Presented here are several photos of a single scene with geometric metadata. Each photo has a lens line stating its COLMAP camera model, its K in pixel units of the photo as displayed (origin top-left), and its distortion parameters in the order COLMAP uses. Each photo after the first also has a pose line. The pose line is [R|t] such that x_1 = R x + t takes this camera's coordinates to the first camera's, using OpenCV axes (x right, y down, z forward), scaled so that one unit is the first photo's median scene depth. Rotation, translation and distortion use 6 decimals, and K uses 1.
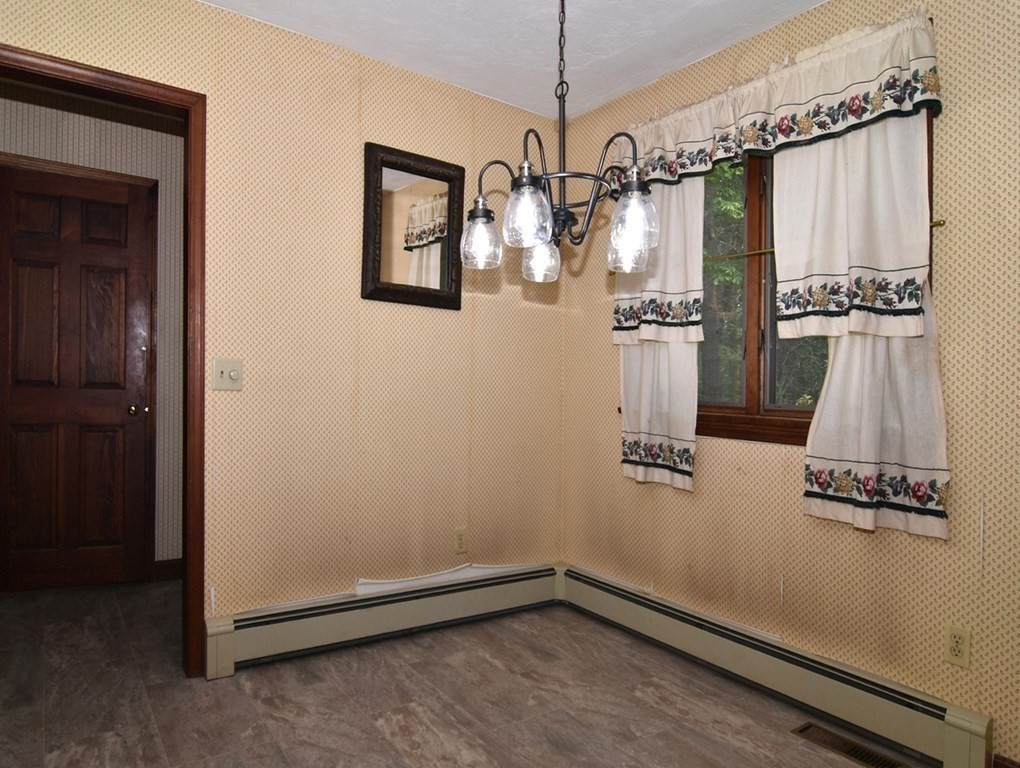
lens RADIAL K [[636.1, 0, 491.6], [0, 636.1, 370.9], [0, 0, 1]] dist [-0.008059, -0.007570]
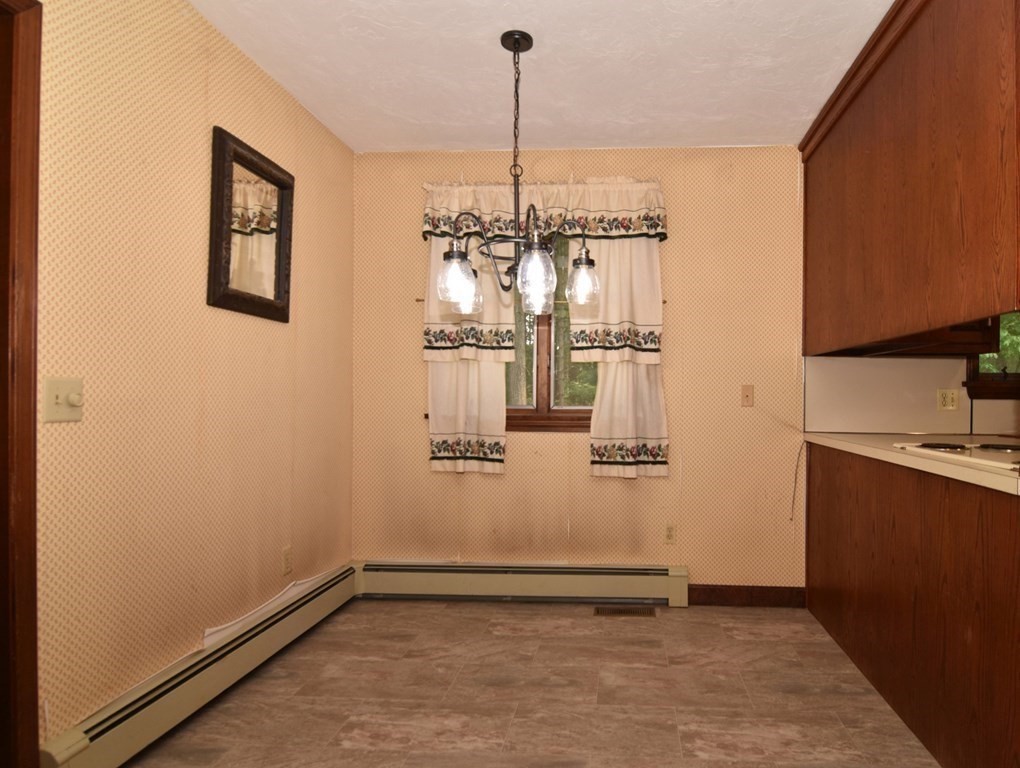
lens RADIAL K [[636.1, 0, 491.6], [0, 636.1, 370.9], [0, 0, 1]] dist [-0.008059, -0.007570]
pose [[0.618933, -0.005302, 0.785426, -0.765503], [-0.000657, 0.999973, 0.007267, -0.036884], [-0.785443, -0.005014, 0.618913, 0.195979]]
